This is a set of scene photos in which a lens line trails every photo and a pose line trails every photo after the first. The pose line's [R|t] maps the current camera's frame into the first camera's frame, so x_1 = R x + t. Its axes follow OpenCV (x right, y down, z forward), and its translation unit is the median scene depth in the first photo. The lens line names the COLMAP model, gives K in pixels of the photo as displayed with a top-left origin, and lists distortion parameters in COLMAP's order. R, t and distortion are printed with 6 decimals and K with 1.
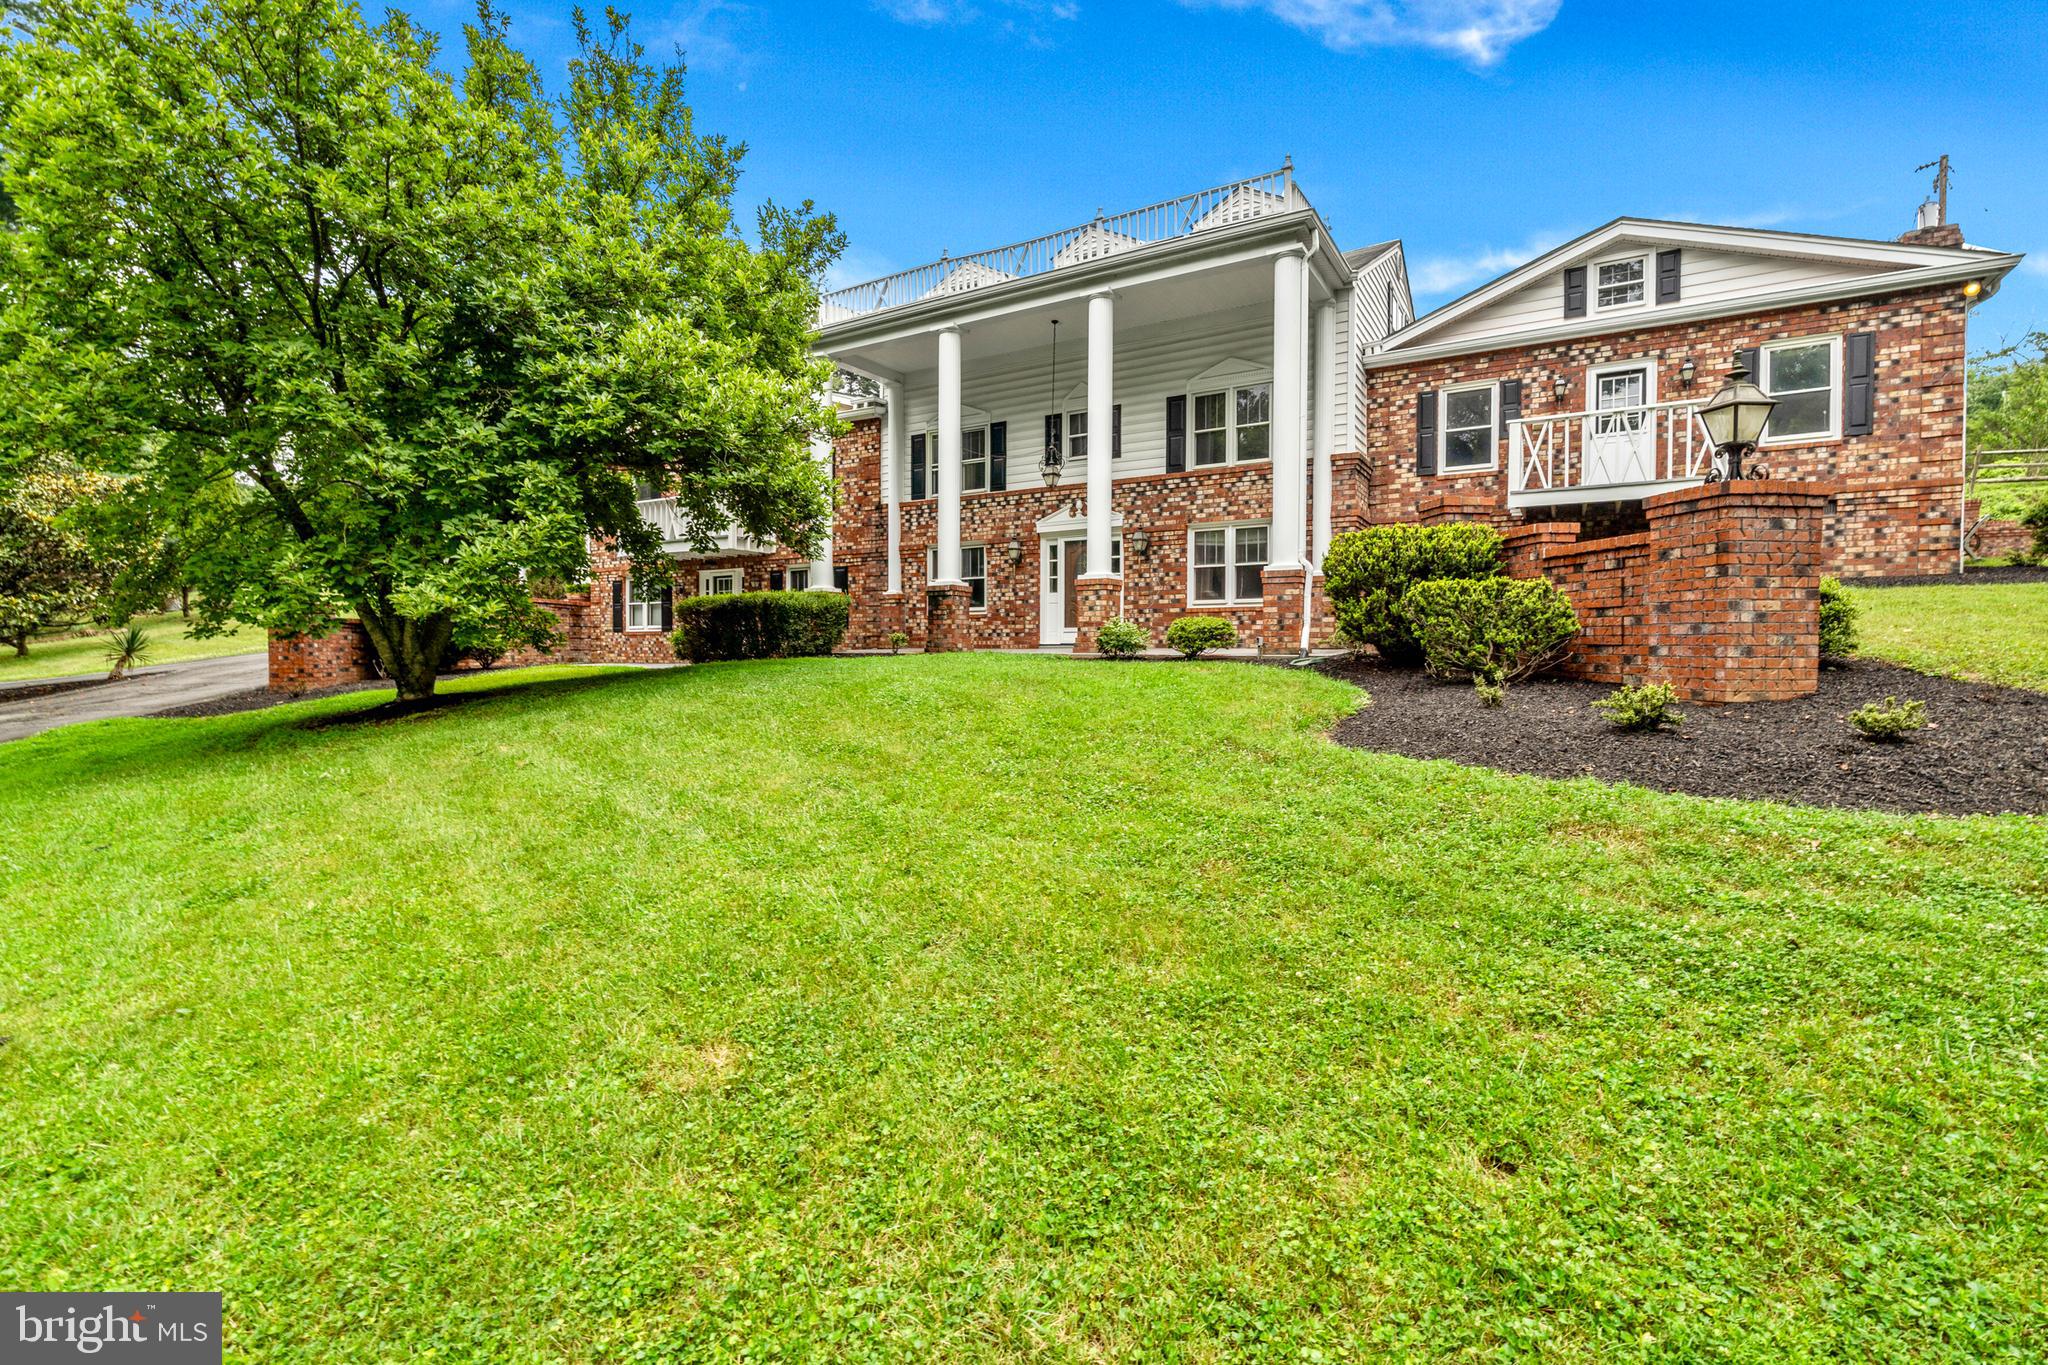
lens RADIAL K [[926.8, 0, 1024.0], [0, 926.8, 682.5], [0, 0, 1]] dist [-0.001048, -0.001002]
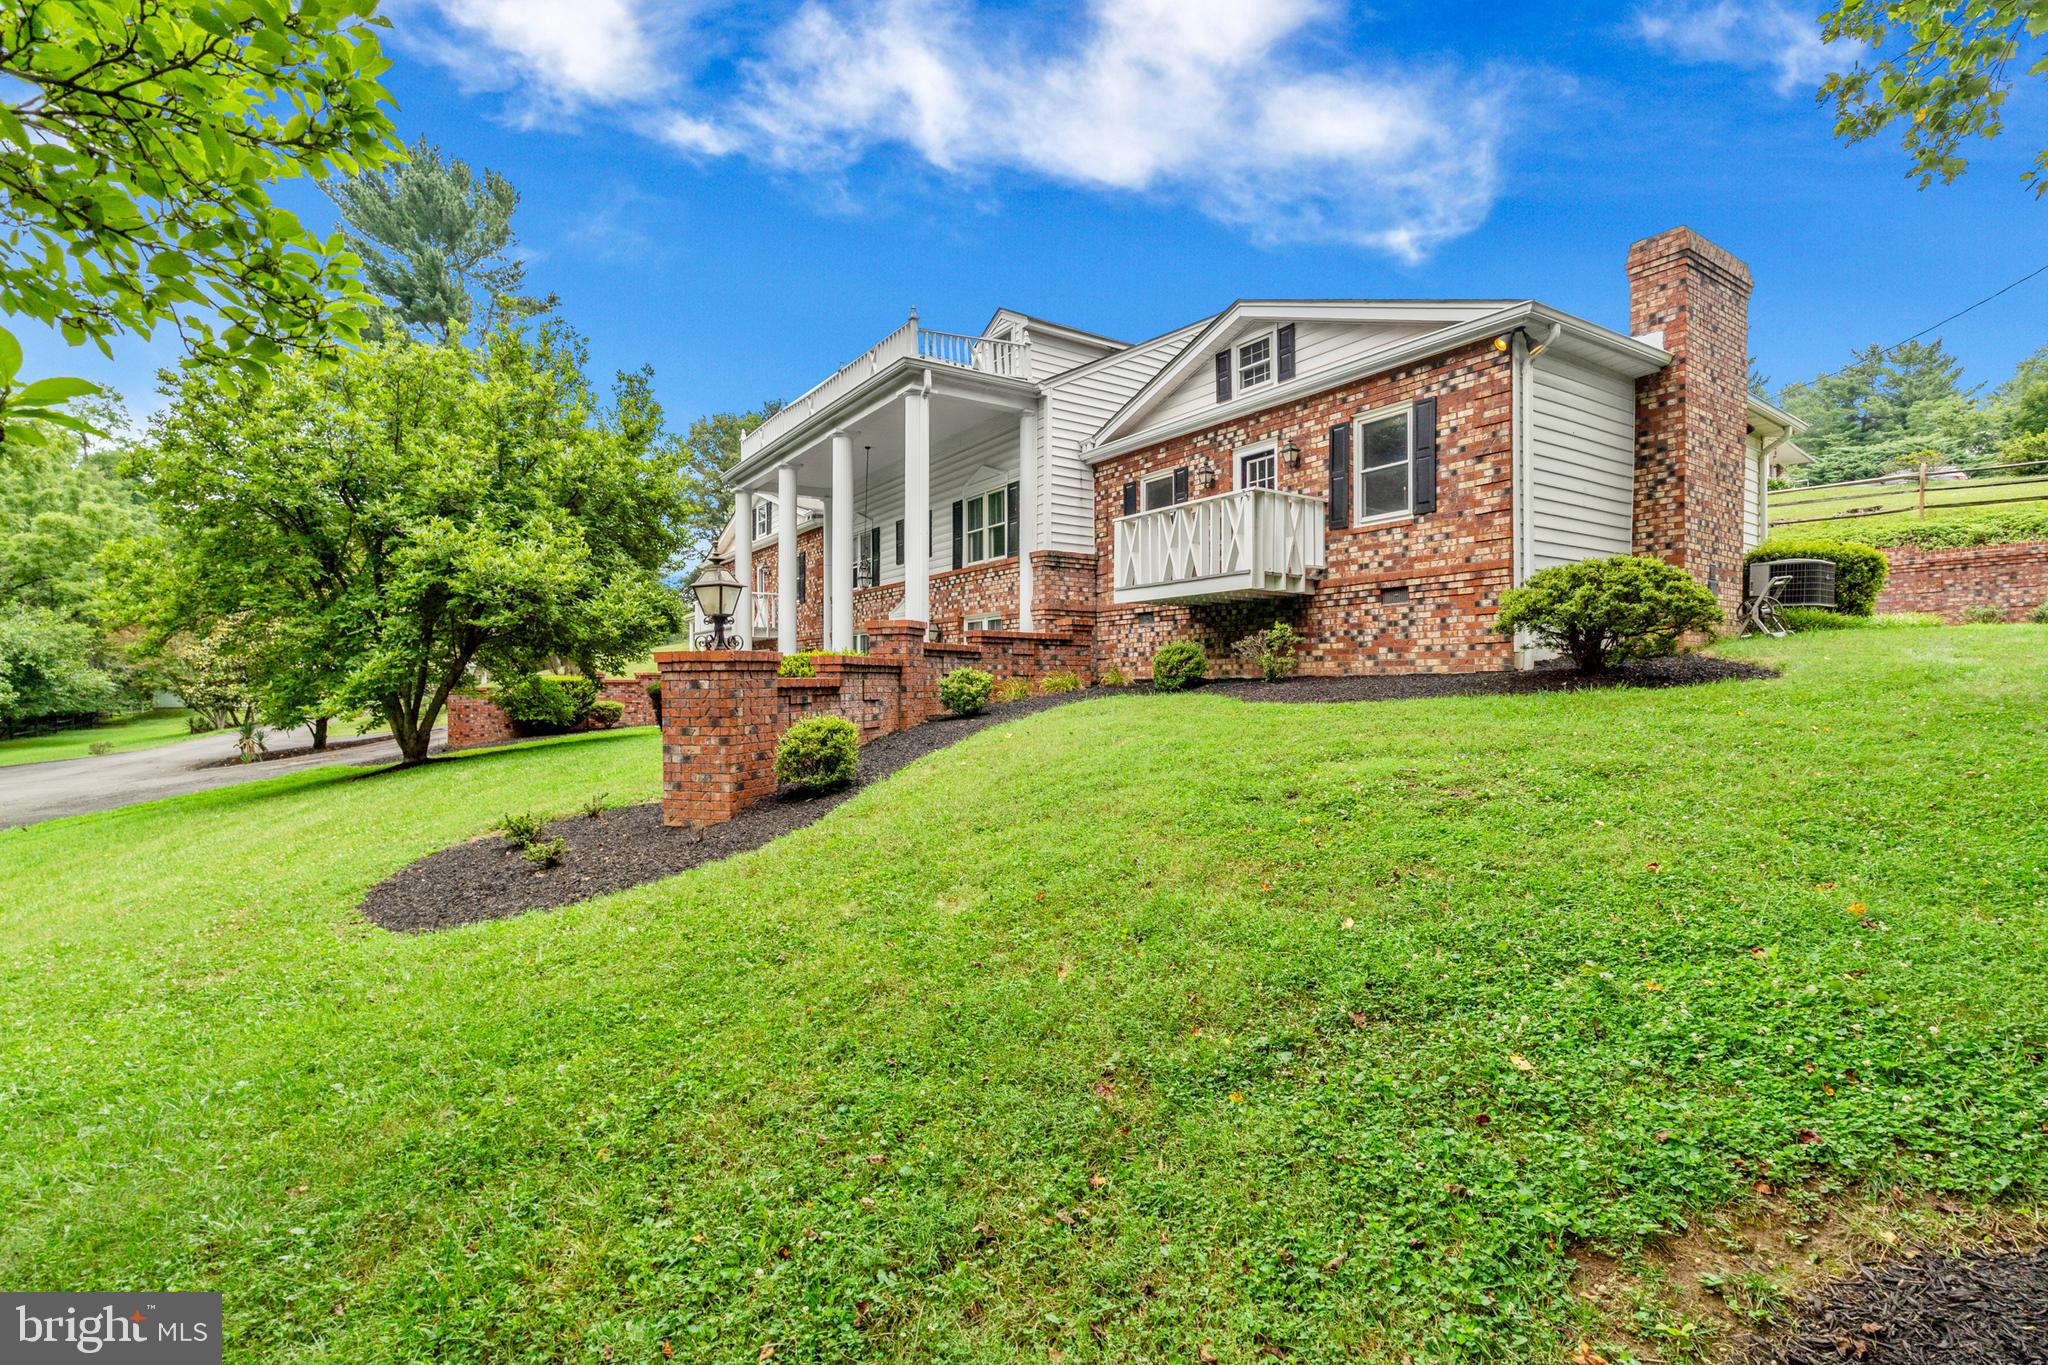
lens RADIAL K [[935.5, 0, 1009.3], [0, 935.5, 685.8], [0, 0, 1]] dist [-0.001305, -0.000540]
pose [[0.903566, -0.005557, -0.428412, 0.854105], [-0.007403, 0.999564, -0.028578, -0.067440], [0.428384, 0.028994, 0.903132, 0.019995]]
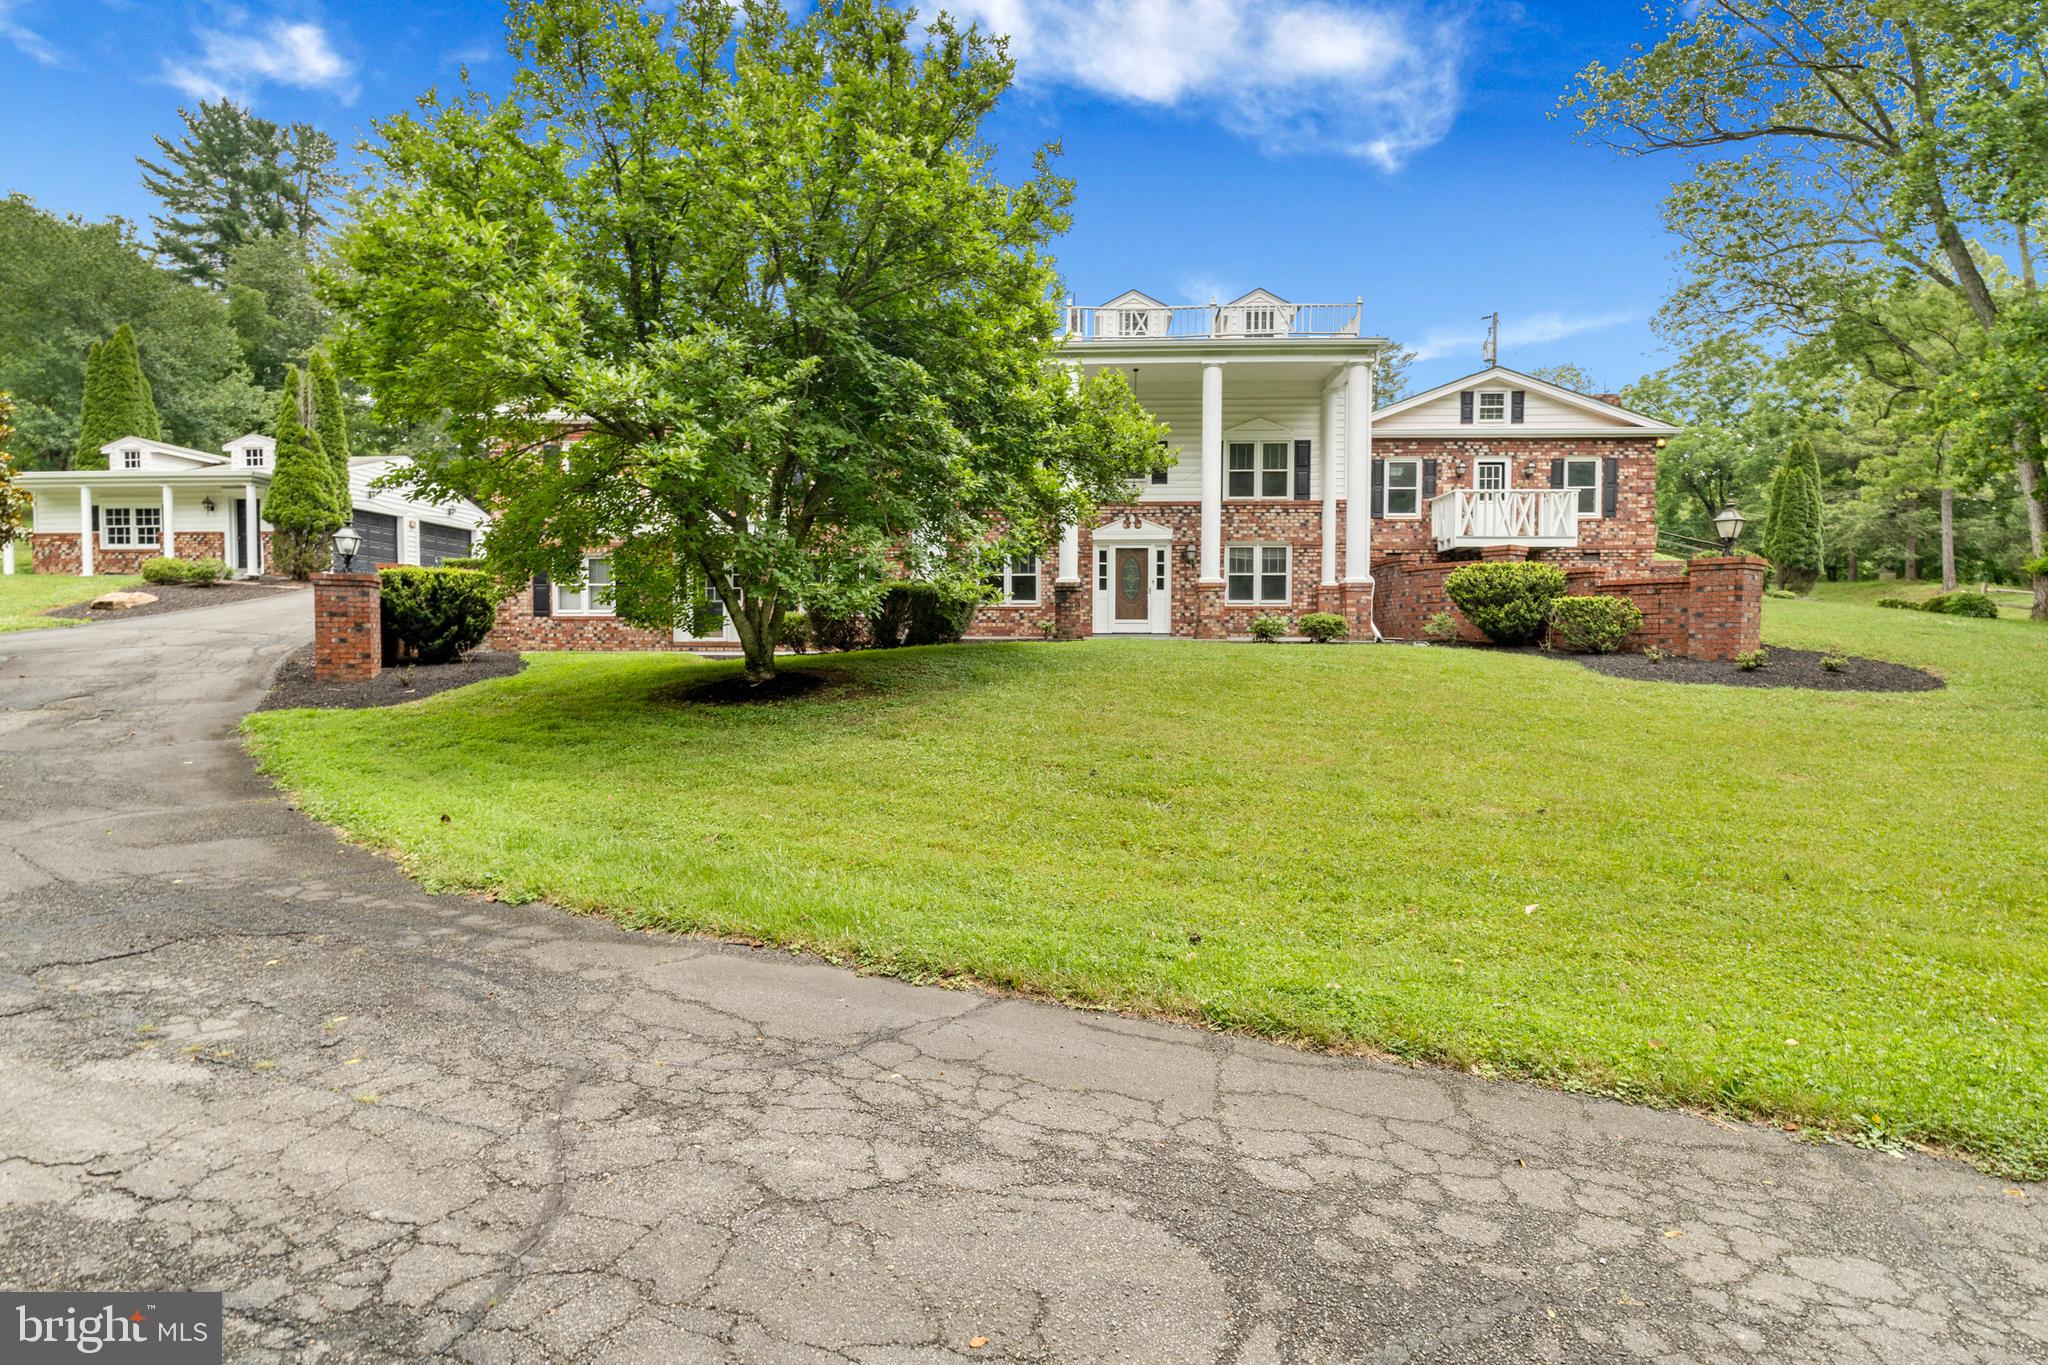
lens RADIAL K [[984.5, 0, 1051.5], [0, 984.5, 697.8], [0, 0, 1]] dist [0.003007, 0.000111]
pose [[0.874945, -0.022466, 0.483701, -0.859573], [0.013810, 0.999675, 0.021450, 0.019075], [-0.484025, -0.012087, 0.874970, -0.114266]]
